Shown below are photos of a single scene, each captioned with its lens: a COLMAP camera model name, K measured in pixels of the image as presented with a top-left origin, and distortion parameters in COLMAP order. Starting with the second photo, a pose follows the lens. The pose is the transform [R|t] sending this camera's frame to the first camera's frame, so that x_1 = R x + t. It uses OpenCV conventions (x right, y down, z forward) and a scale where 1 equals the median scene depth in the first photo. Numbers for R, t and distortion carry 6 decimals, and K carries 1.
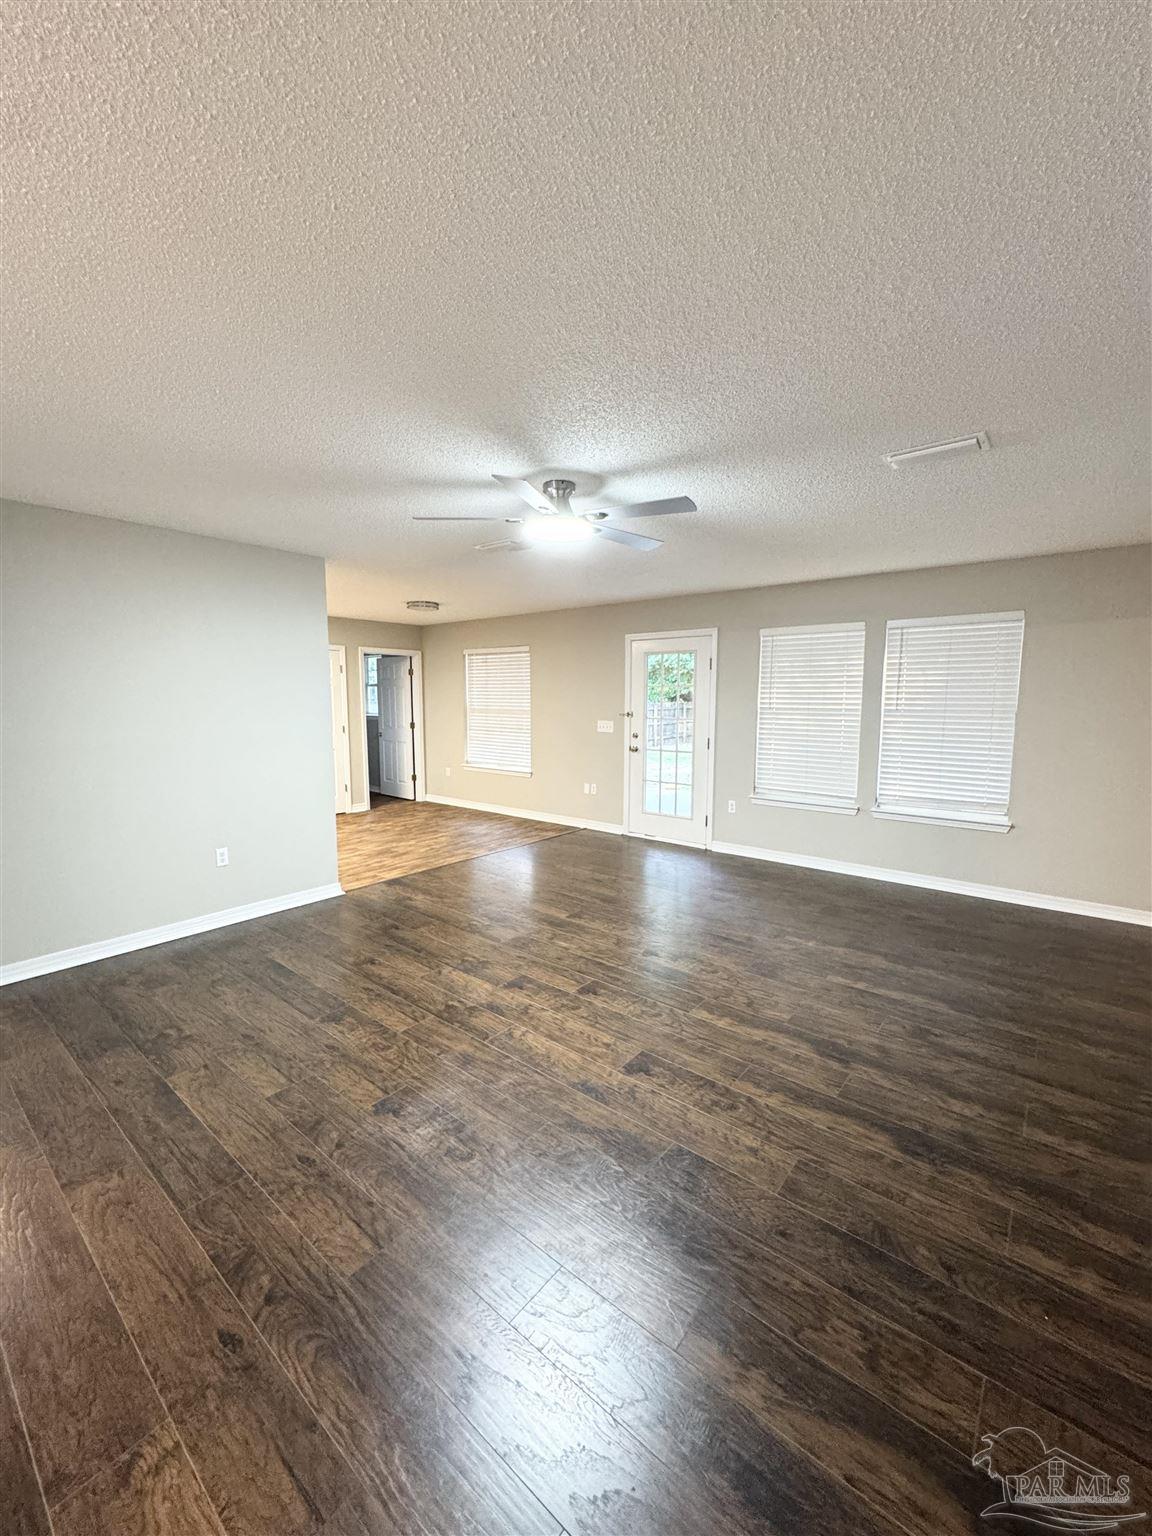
lens RADIAL K [[616.2, 0, 576.8], [0, 616.2, 770.6], [0, 0, 1]] dist [-0.008627, 0.002166]
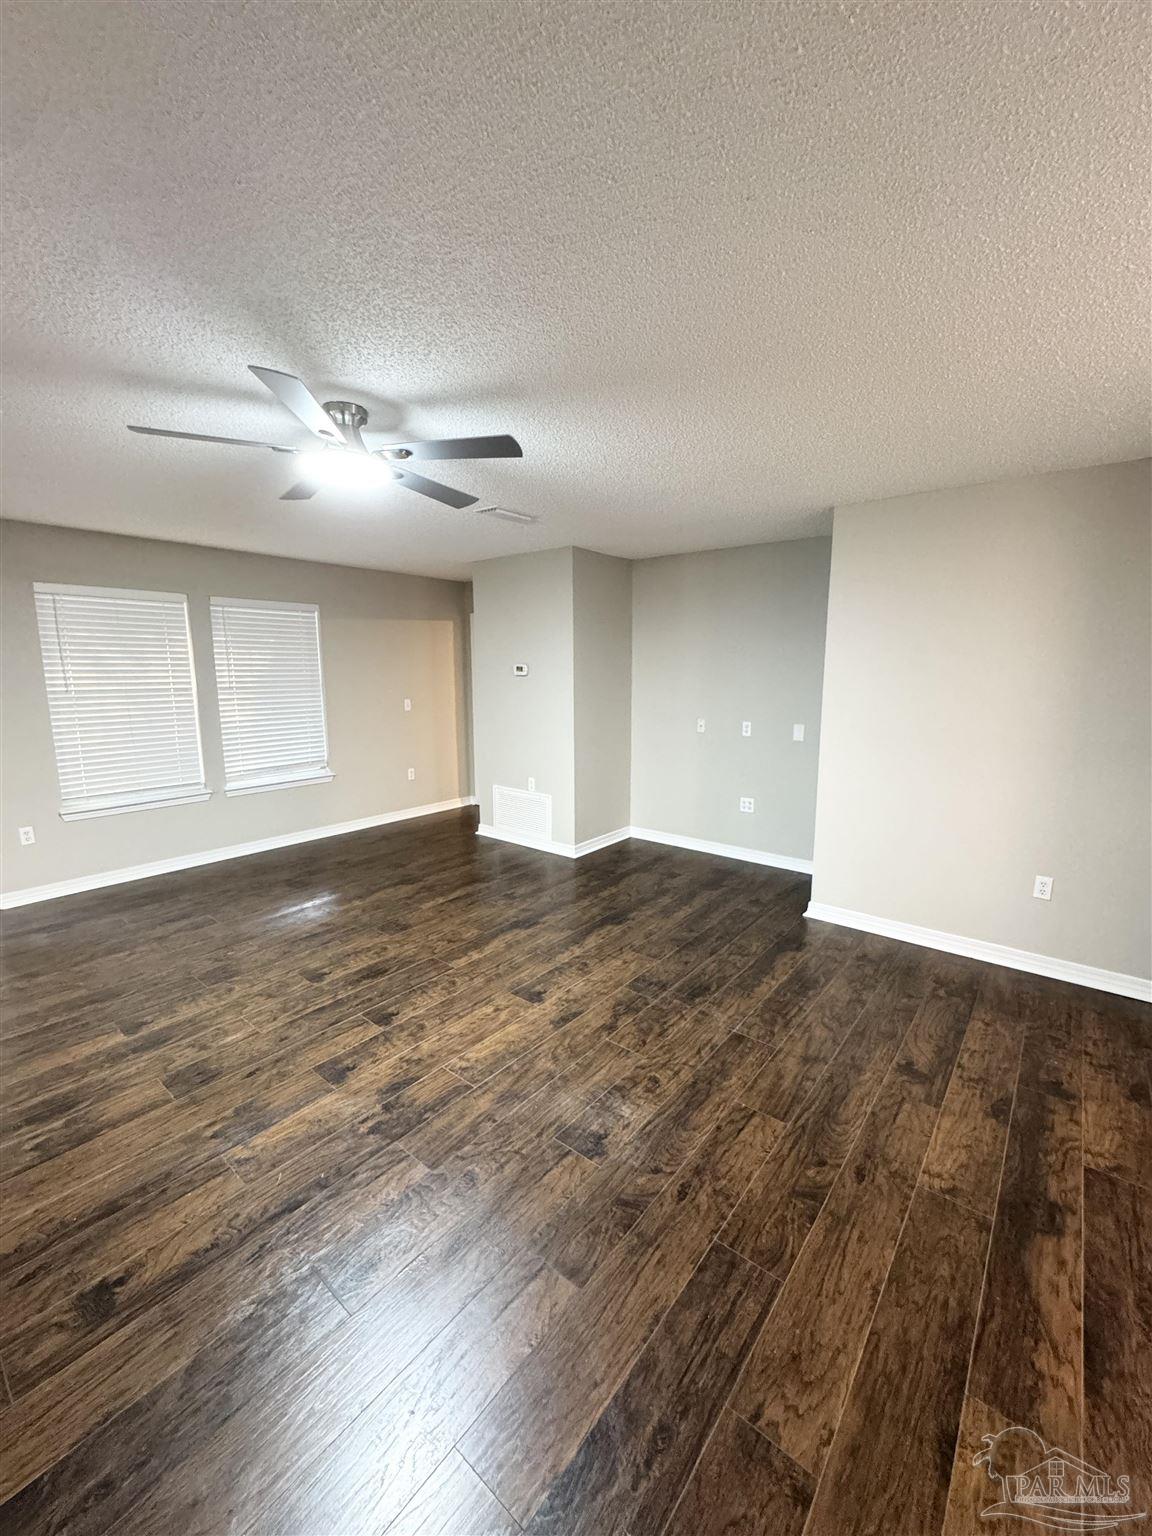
lens RADIAL K [[616.2, 0, 576.8], [0, 616.2, 770.6], [0, 0, 1]] dist [-0.008627, 0.002166]
pose [[-0.002287, -0.167537, 0.985863, -0.892530], [0.121730, 0.978487, 0.166566, -0.113293], [-0.992561, 0.120390, 0.018157, 0.764085]]
